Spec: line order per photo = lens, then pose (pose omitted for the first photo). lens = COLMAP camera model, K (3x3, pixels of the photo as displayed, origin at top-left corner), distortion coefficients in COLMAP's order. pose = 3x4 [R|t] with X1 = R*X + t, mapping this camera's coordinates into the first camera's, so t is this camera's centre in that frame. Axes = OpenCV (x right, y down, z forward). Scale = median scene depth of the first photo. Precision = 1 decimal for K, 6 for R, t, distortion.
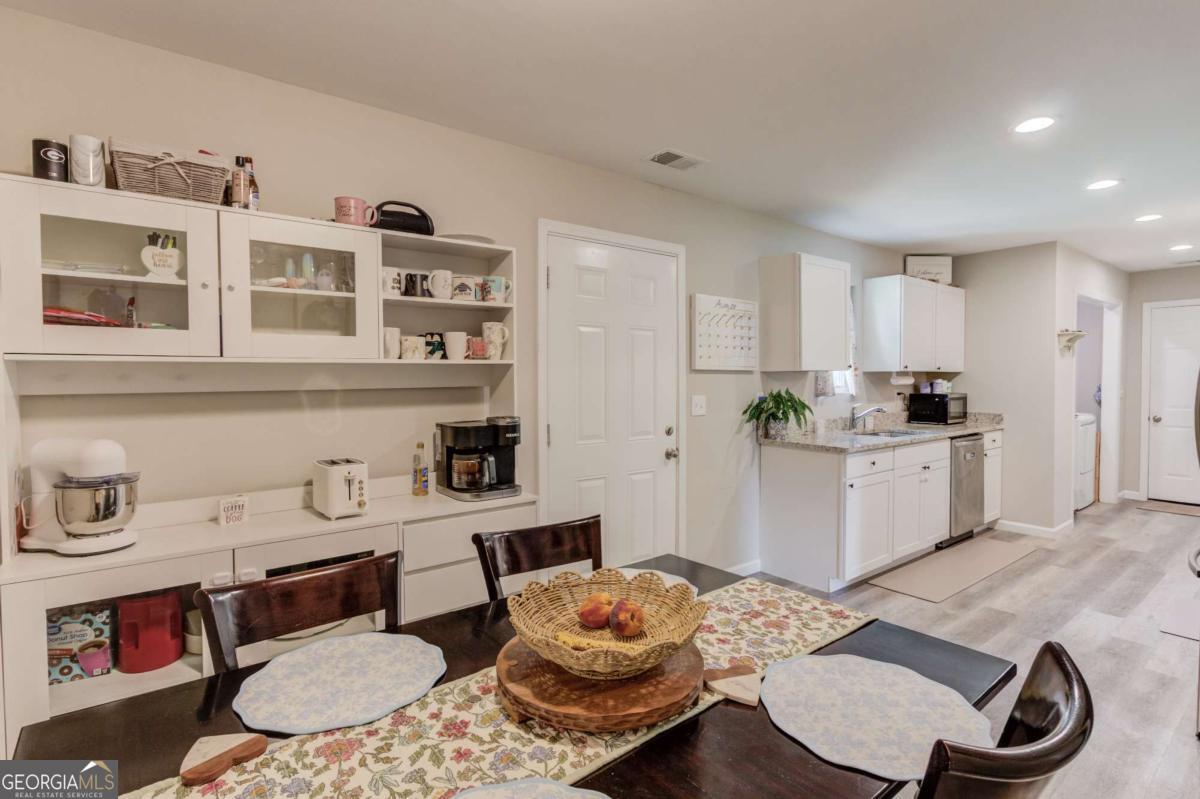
lens RADIAL K [[578.2, 0, 595.9], [0, 578.2, 391.5], [0, 0, 1]] dist [-0.000273, -0.000034]
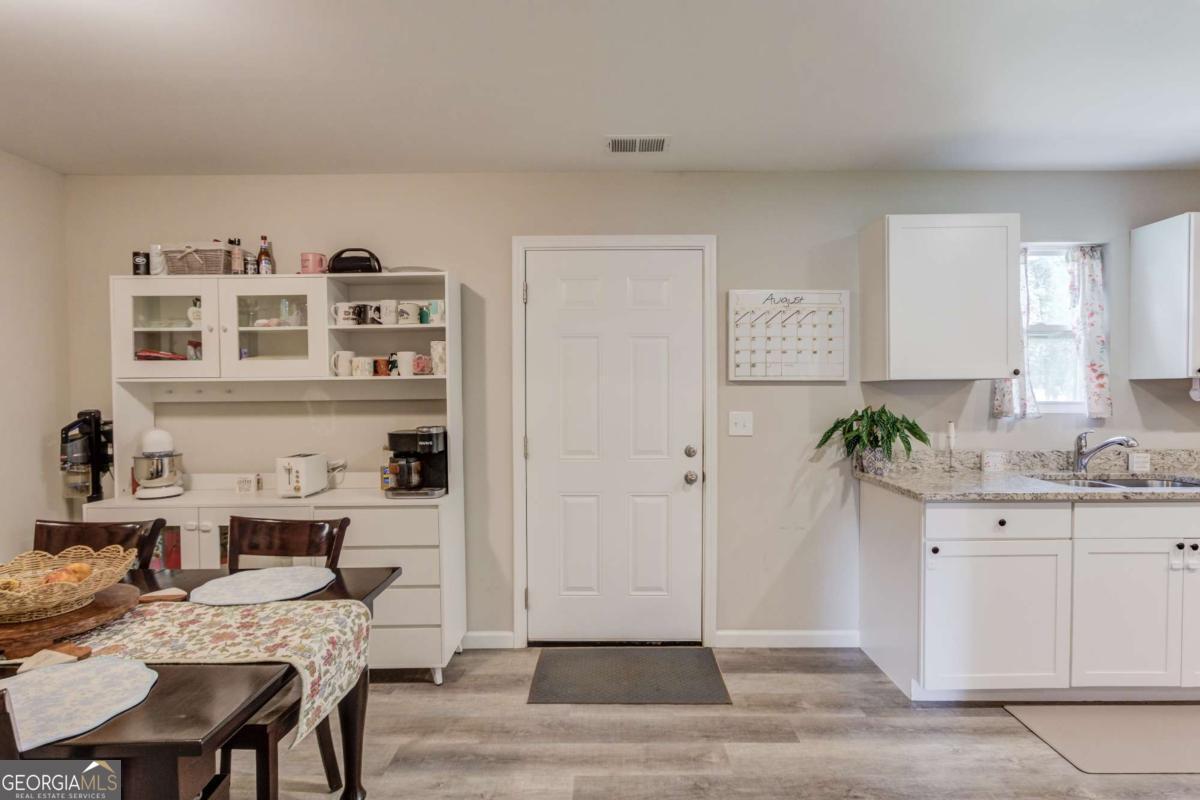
lens RADIAL K [[582.6, 0, 607.2], [0, 582.6, 401.2], [0, 0, 1]] dist [0.001339, 0.000182]
pose [[0.790895, 0.010297, -0.611865, 0.772515], [-0.011902, 0.999928, 0.001443, -0.010020], [0.611835, 0.006141, 0.790961, 0.317340]]
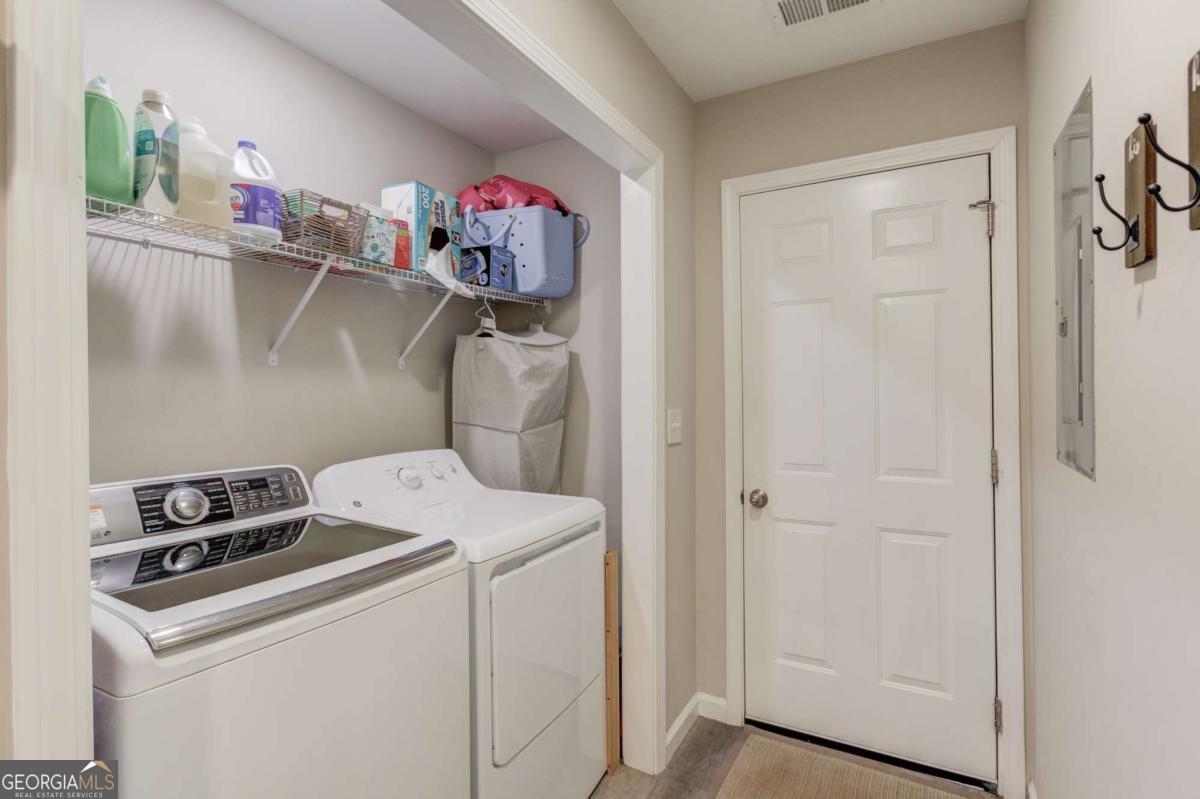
lens RADIAL K [[578.2, 0, 595.9], [0, 578.2, 391.5], [0, 0, 1]] dist [-0.000273, -0.000034]
pose [[0.919814, -0.006697, 0.392298, 1.782103], [0.017143, 0.999585, -0.023130, -0.033030], [-0.391981, 0.028001, 0.919547, 1.707278]]
